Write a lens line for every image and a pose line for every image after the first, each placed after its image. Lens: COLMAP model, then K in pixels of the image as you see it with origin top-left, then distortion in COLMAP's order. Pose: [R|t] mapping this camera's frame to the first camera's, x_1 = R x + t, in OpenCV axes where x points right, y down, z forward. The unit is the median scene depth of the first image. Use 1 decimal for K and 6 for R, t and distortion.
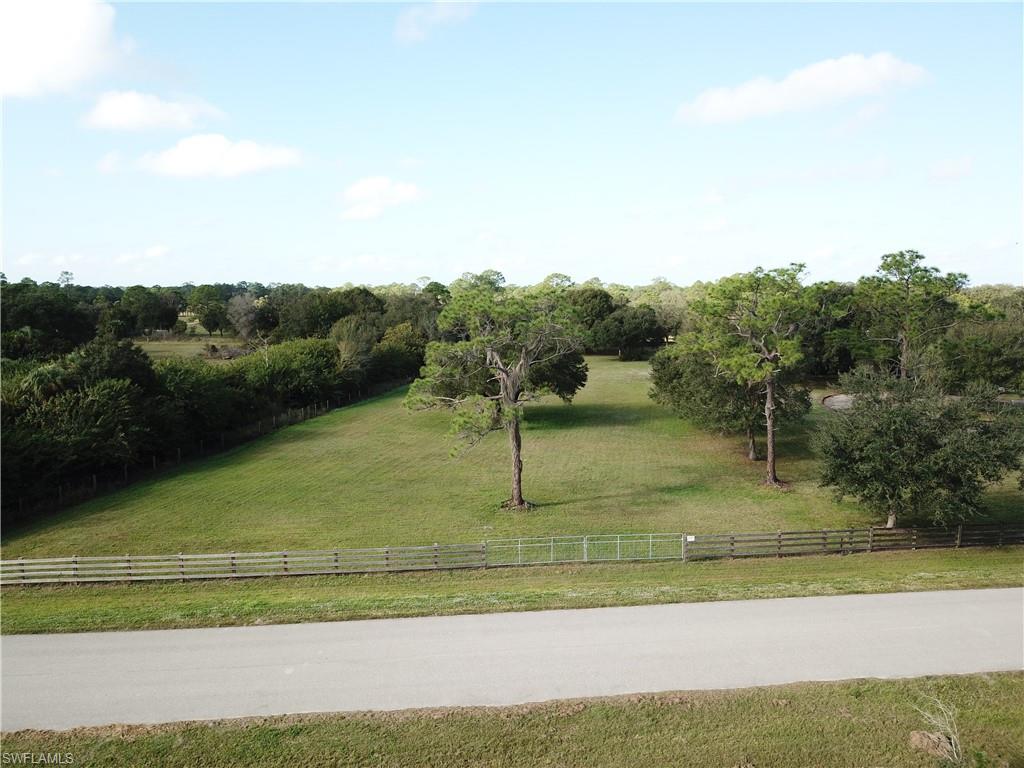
lens RADIAL K [[774.6, 0, 504.7], [0, 774.6, 384.6], [0, 0, 1]] dist [0.017580, -0.010537]
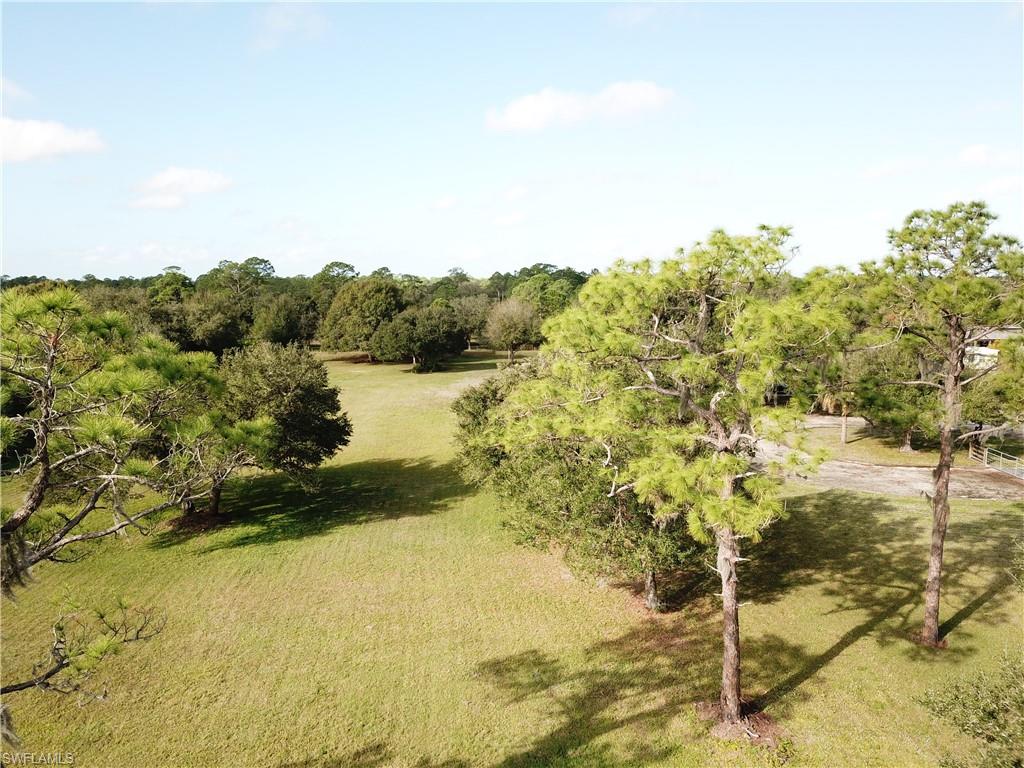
lens RADIAL K [[774.6, 0, 513.3], [0, 774.6, 389.7], [0, 0, 1]] dist [0.017580, -0.010537]
pose [[0.964673, -0.044154, 0.259722, 0.043061], [0.039249, 0.998940, 0.024044, -0.029668], [-0.260509, -0.013000, 0.965384, 0.228263]]
